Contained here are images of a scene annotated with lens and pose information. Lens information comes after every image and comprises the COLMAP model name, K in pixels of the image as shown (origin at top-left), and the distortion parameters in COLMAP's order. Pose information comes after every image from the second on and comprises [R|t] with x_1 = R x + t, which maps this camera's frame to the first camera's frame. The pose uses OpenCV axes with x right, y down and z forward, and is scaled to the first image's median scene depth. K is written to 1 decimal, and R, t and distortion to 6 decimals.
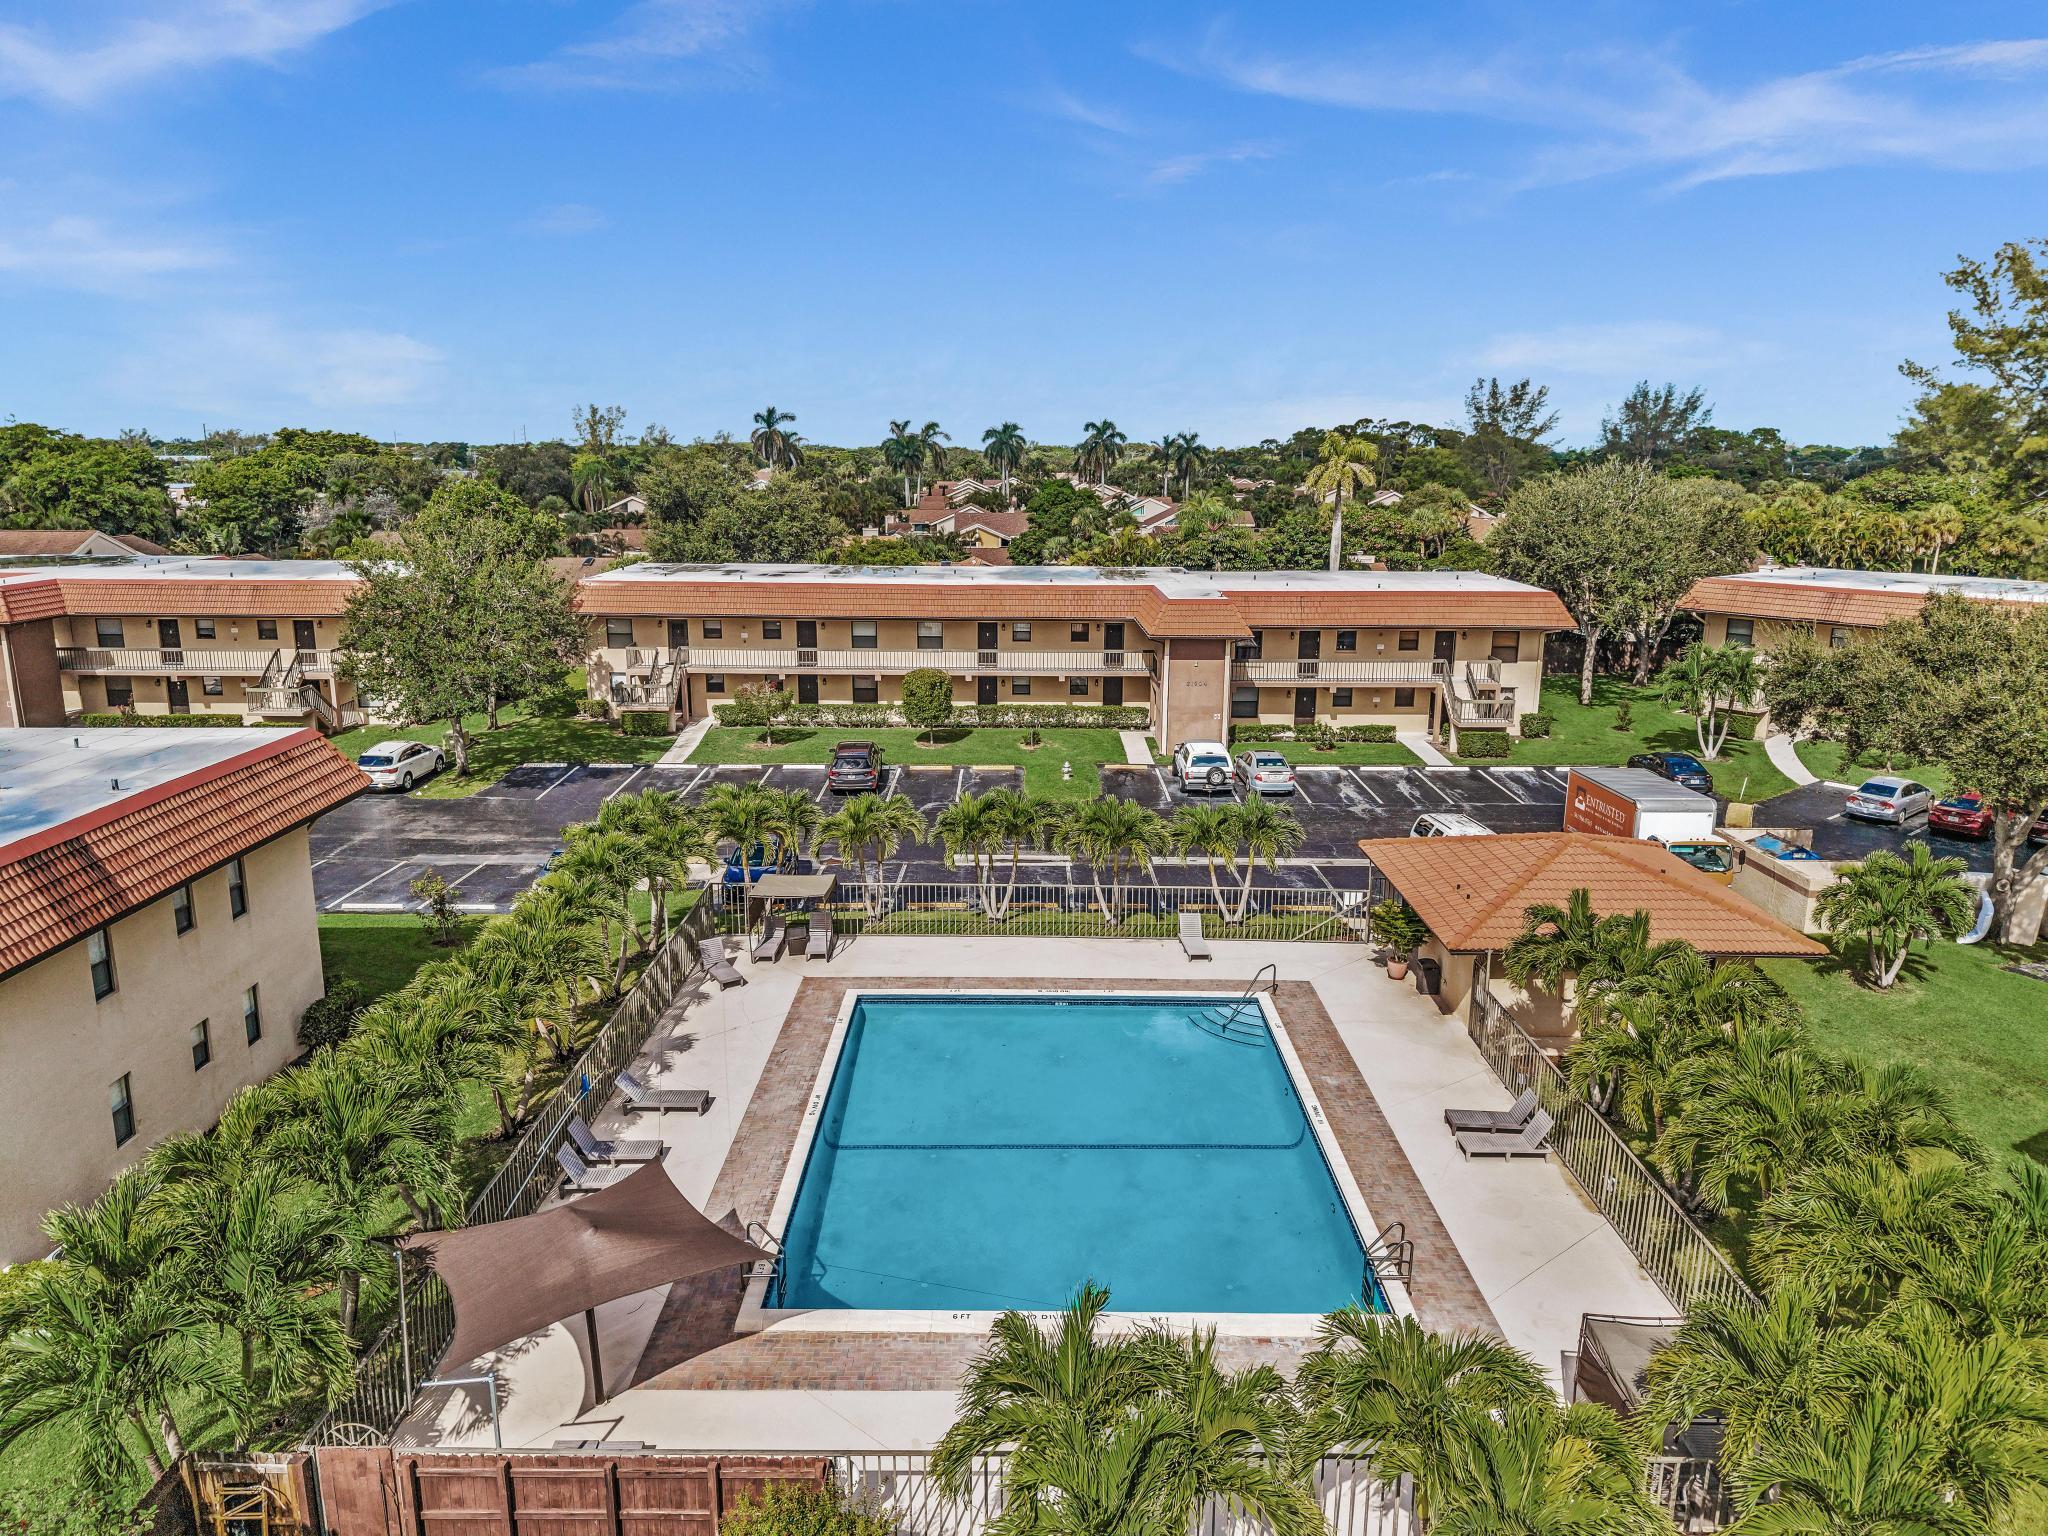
lens RADIAL K [[1367.4, 0, 1024.0], [0, 1367.4, 768.0], [0, 0, 1]] dist [0.002043, -0.003320]
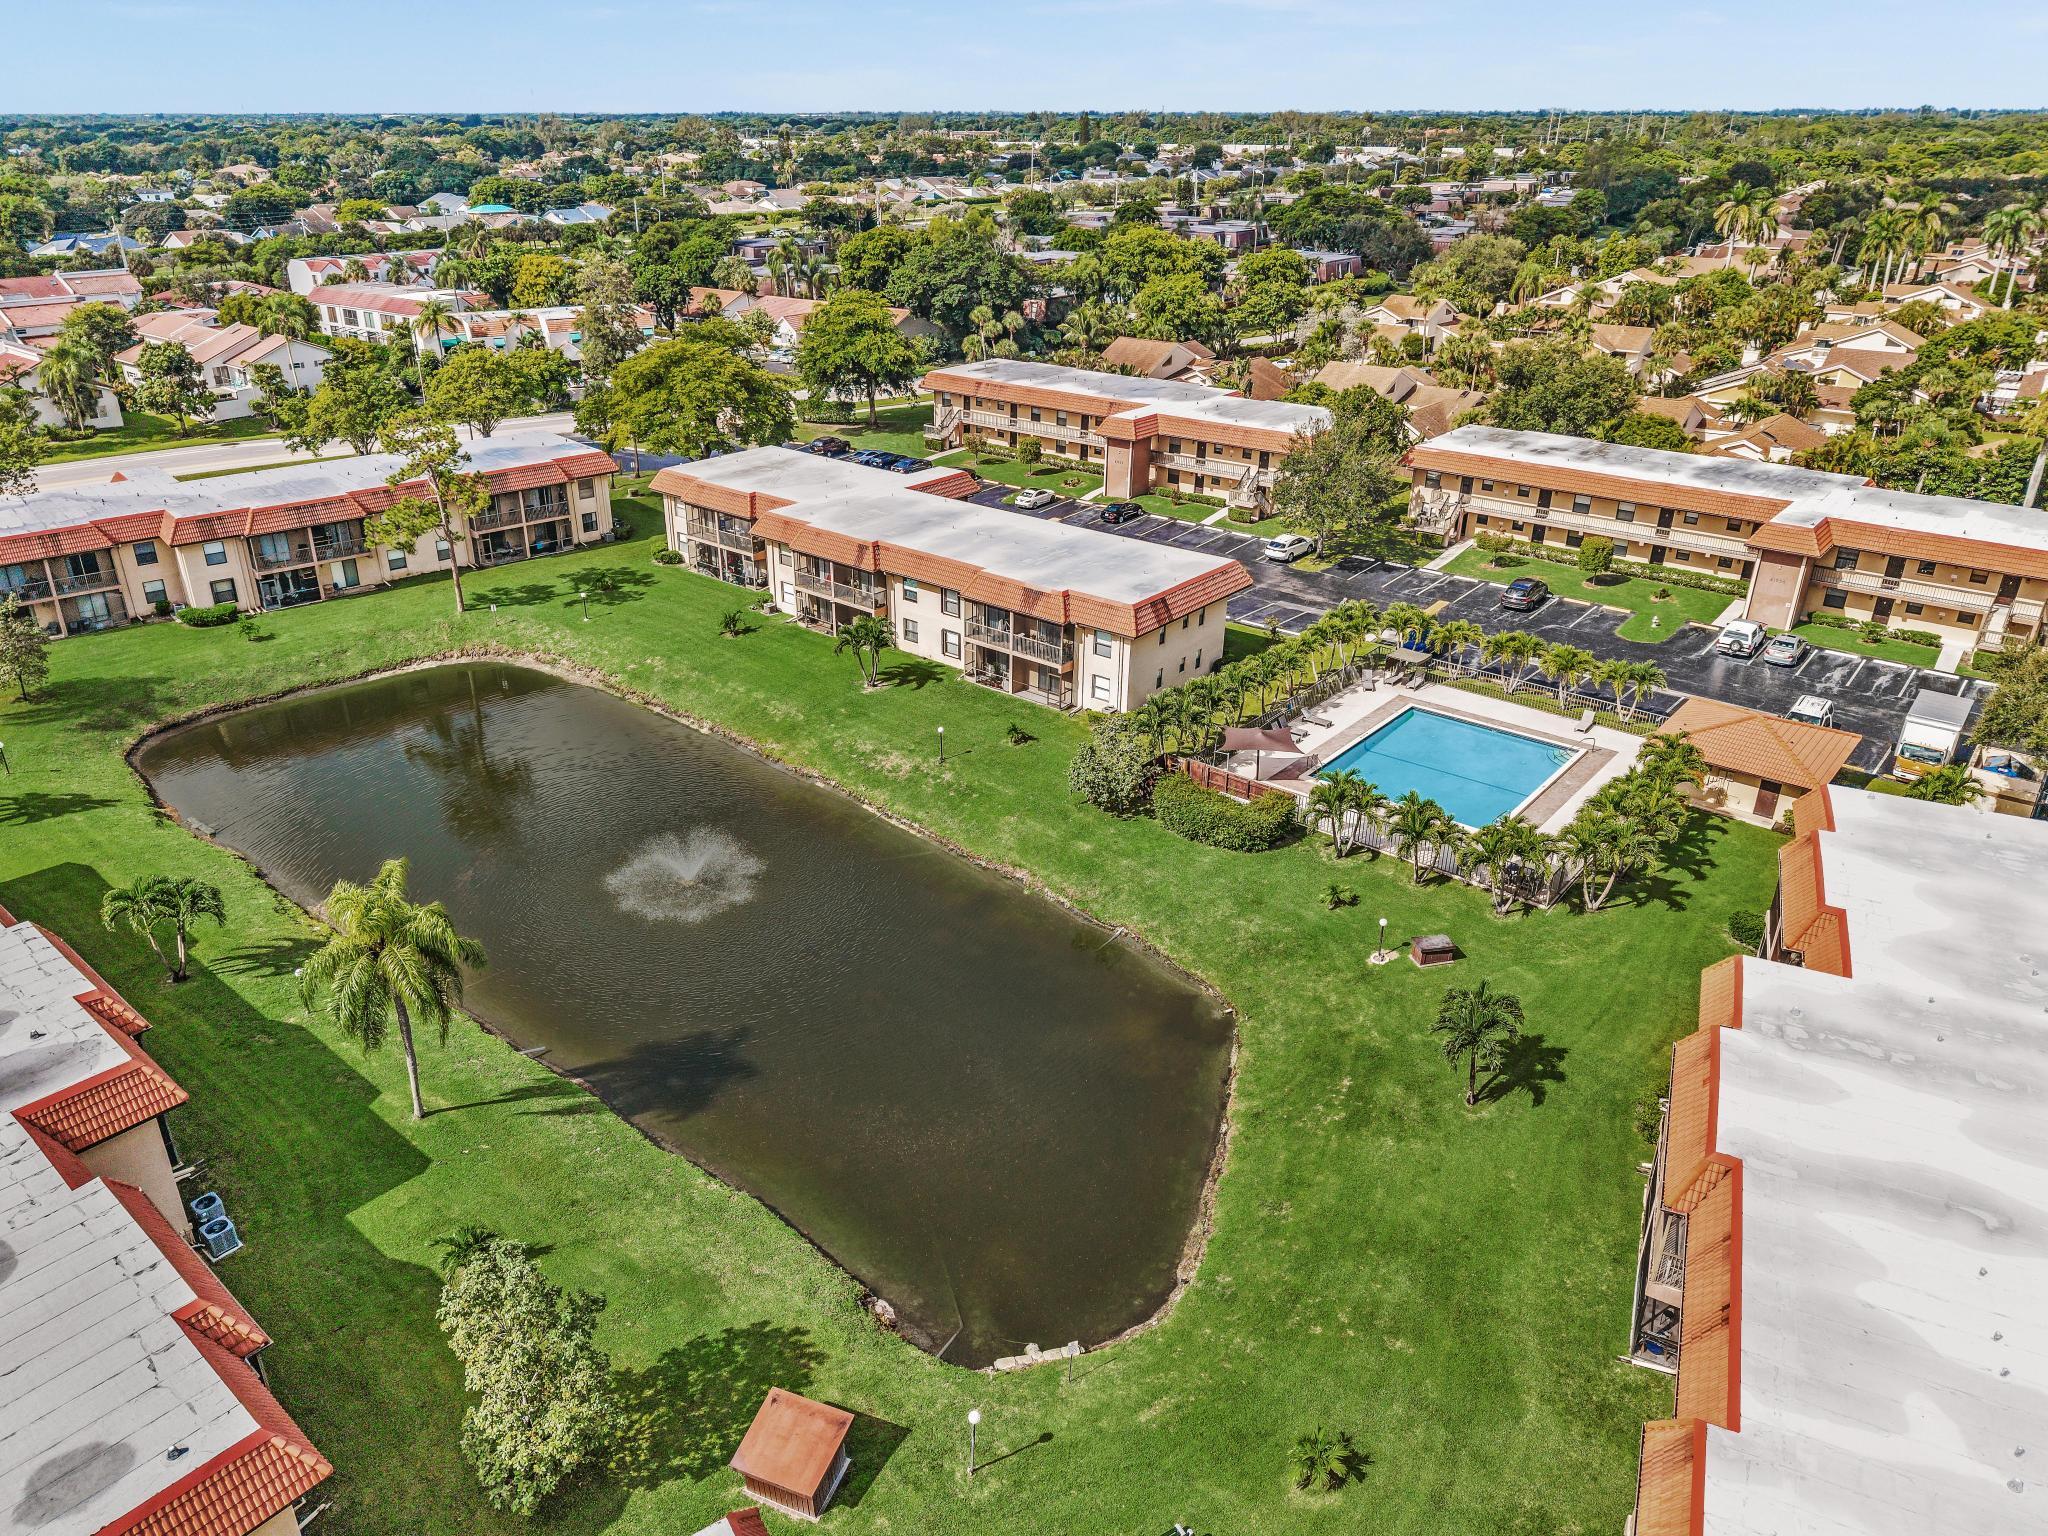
lens RADIAL K [[1367.4, 0, 1024.0], [0, 1367.4, 768.0], [0, 0, 1]] dist [0.002043, -0.003320]
pose [[0.772288, 0.271879, -0.574154, 0.453482], [-0.144021, 0.955191, 0.258590, -0.151296], [0.618732, -0.117016, 0.776839, -0.779835]]
